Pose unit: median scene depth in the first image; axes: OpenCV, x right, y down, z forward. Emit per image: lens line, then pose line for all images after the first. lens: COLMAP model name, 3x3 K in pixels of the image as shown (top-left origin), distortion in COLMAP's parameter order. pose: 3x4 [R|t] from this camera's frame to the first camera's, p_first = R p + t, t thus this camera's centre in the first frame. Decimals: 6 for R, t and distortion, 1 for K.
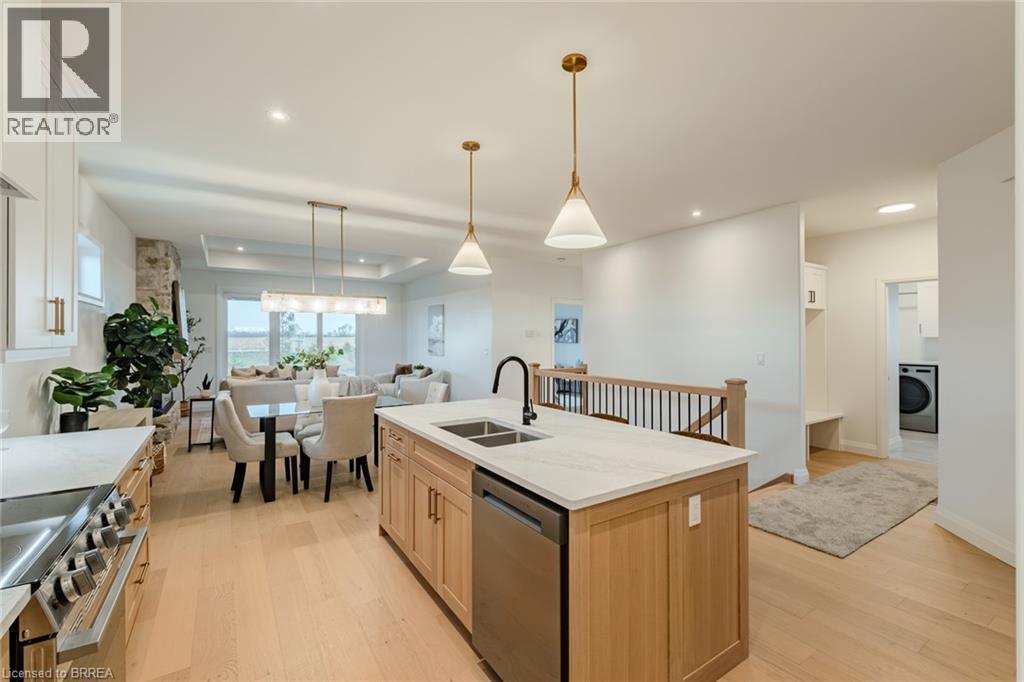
lens RADIAL K [[452.3, 0, 534.0], [0, 452.3, 335.9], [0, 0, 1]] dist [0.003443, -0.005072]
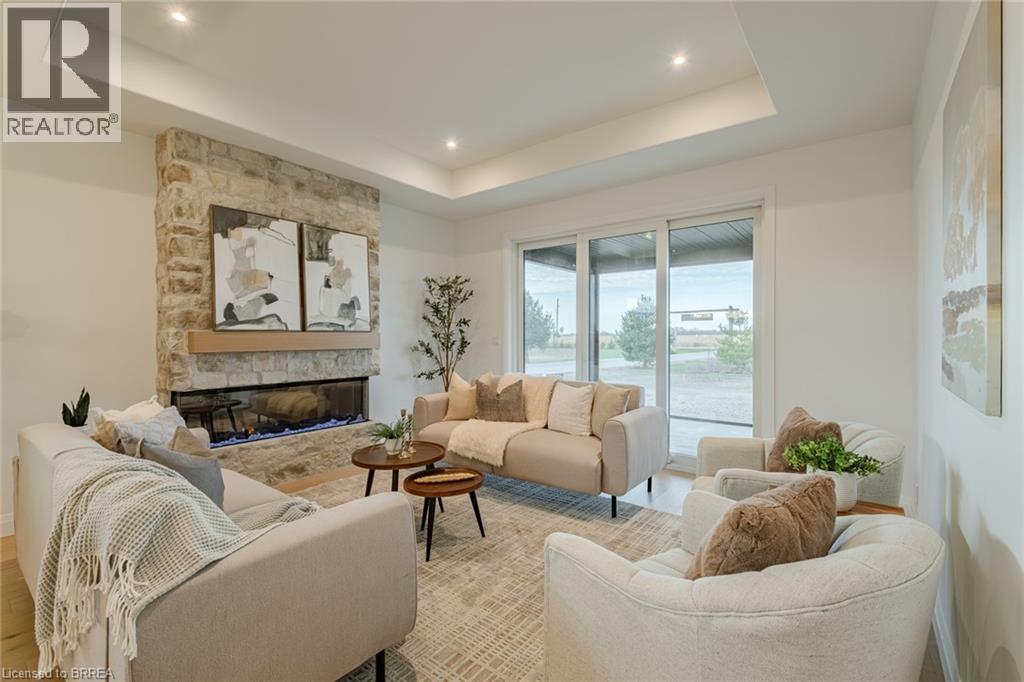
lens RADIAL K [[455.8, 0, 523.9], [0, 455.8, 337.1], [0, 0, 1]] dist [0.003197, -0.000303]
pose [[0.312503, 0.004855, -0.949904, -0.231754], [0.004473, 0.999968, 0.006583, 0.044230], [0.949906, -0.006306, 0.312472, 1.637115]]
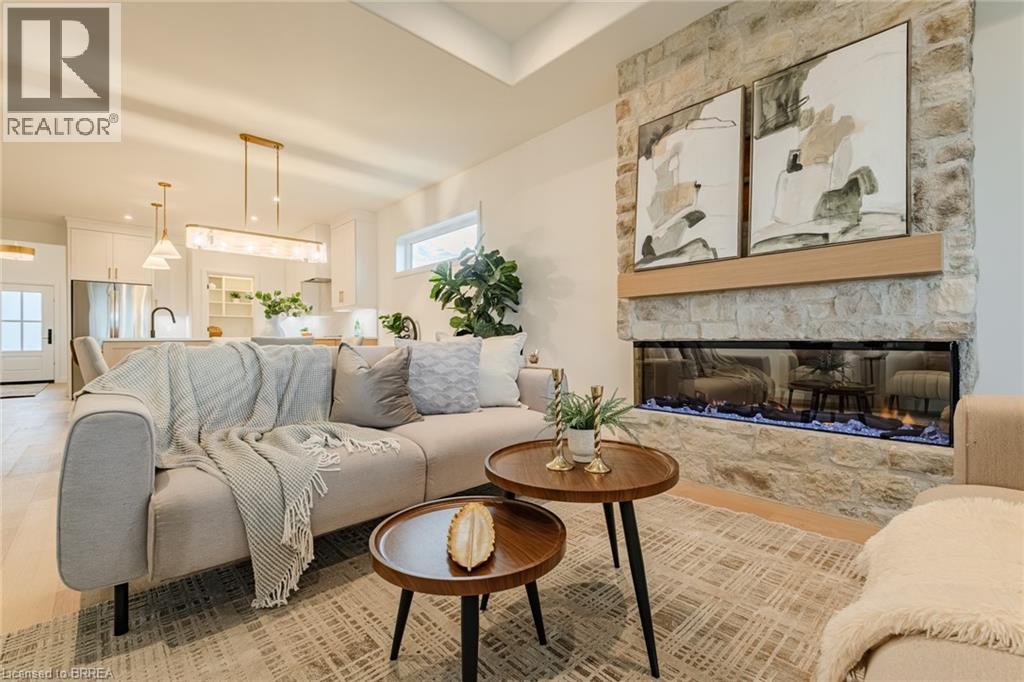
lens RADIAL K [[441.4, 0, 523.1], [0, 441.4, 337.5], [0, 0, 1]] dist [0.008767, -0.006610]
pose [[-0.987184, 0.008472, -0.159362, -0.829263], [0.009633, 0.999932, -0.006515, 0.130153], [0.159296, -0.007967, -0.987199, 1.972051]]
